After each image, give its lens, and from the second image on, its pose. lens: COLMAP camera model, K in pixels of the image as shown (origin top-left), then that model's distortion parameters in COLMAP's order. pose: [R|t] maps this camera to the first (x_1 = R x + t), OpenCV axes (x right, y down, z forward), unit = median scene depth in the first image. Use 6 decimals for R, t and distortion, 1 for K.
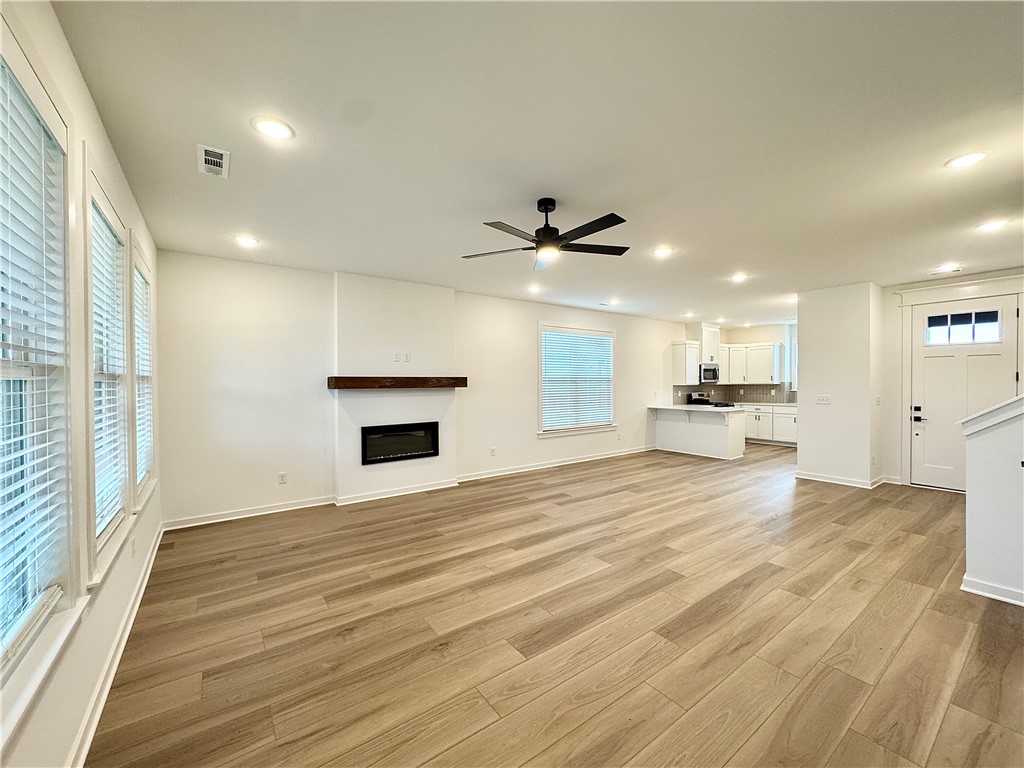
lens RADIAL K [[408.7, 0, 511.5], [0, 408.7, 386.9], [0, 0, 1]] dist [-0.004900, 0.000187]
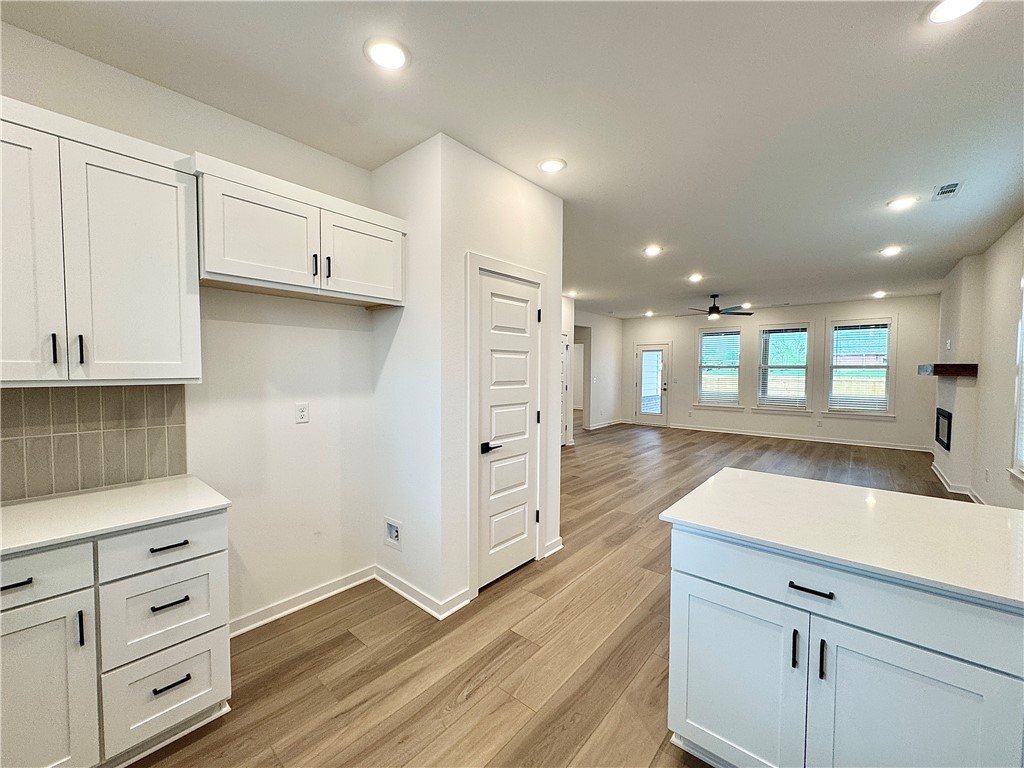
lens RADIAL K [[408.7, 0, 511.2], [0, 408.7, 386.2], [0, 0, 1]] dist [-0.004900, 0.000187]
pose [[-0.972313, 0.011250, -0.233411, 1.049828], [-0.002114, 0.998376, 0.056927, -0.026023], [0.233672, 0.055844, -0.970710, 1.772640]]
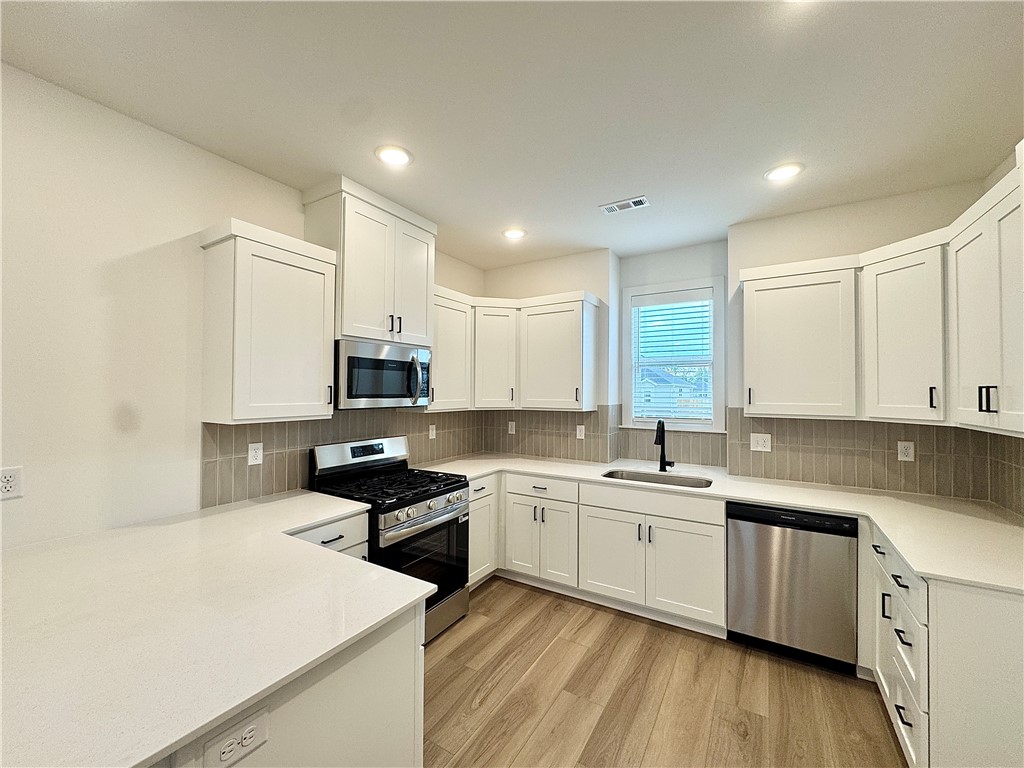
lens RADIAL K [[408.7, 0, 511.0], [0, 408.7, 383.6], [0, 0, 1]] dist [-0.004900, 0.000187]
pose [[0.925550, 0.018936, 0.378153, 0.826099], [-0.007338, 0.999458, -0.032088, -0.034528], [-0.378555, 0.026924, 0.925187, 1.270950]]
